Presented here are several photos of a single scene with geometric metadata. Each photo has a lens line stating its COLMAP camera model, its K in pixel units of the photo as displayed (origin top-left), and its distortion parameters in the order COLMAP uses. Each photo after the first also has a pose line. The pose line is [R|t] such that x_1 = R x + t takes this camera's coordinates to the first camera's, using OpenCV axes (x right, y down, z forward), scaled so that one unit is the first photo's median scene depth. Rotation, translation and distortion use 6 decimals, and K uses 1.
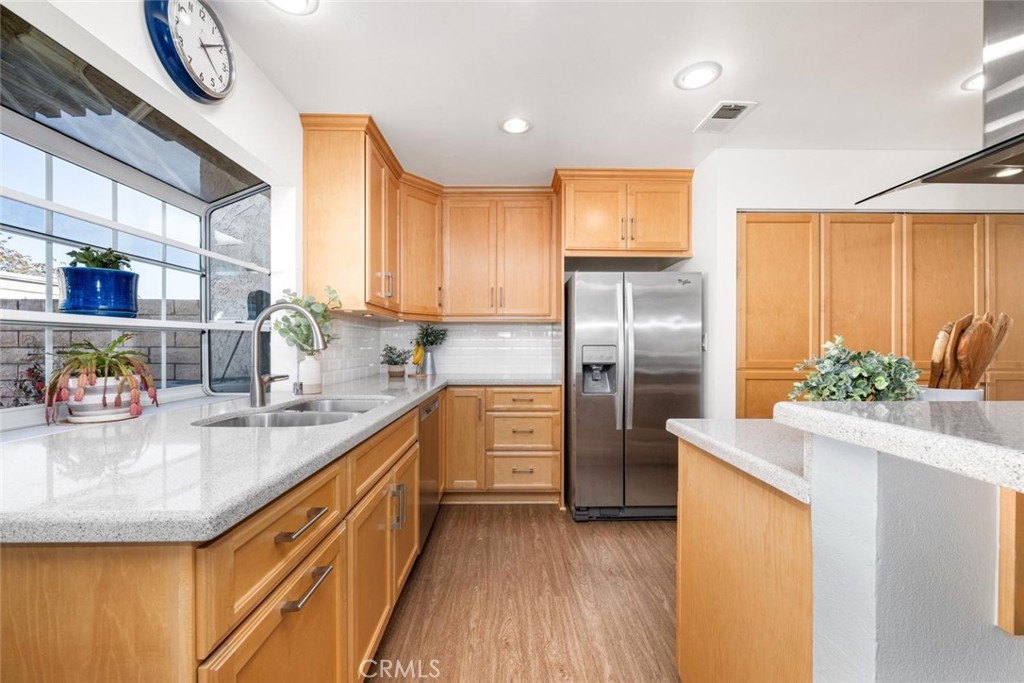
lens RADIAL K [[394.8, 0, 510.6], [0, 394.8, 347.3], [0, 0, 1]] dist [-0.000523, 0.000073]
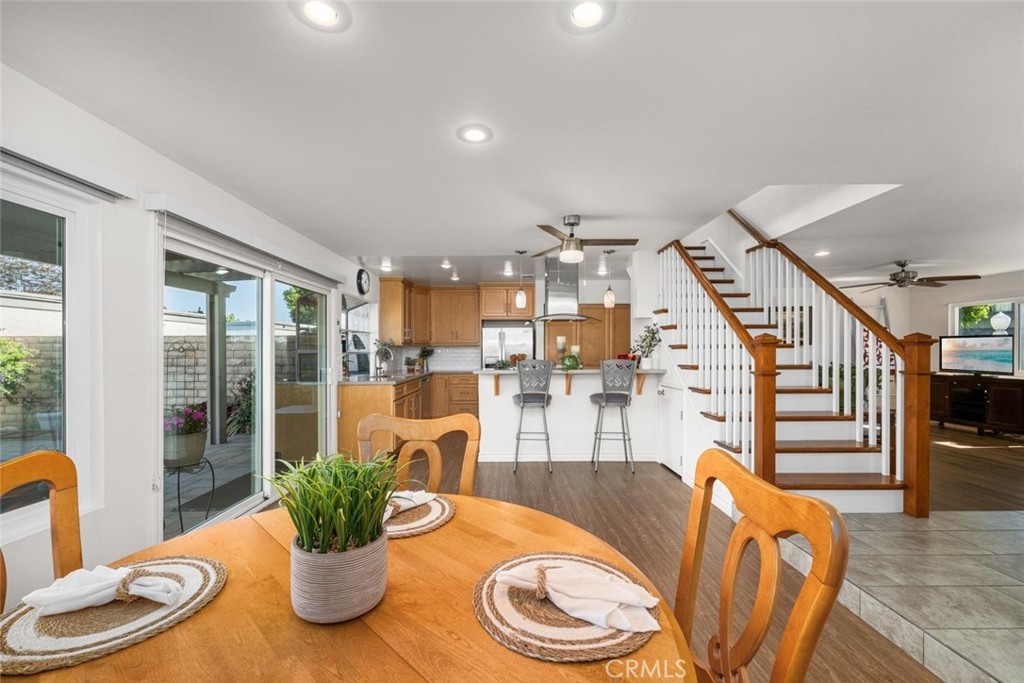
lens RADIAL K [[419.3, 0, 508.8], [0, 419.3, 344.2], [0, 0, 1]] dist [0.000965, 0.000338]
pose [[0.999943, -0.003847, -0.009963, 0.306137], [0.003660, 0.999817, -0.018794, -0.030918], [0.010033, 0.018756, 0.999774, -1.444386]]
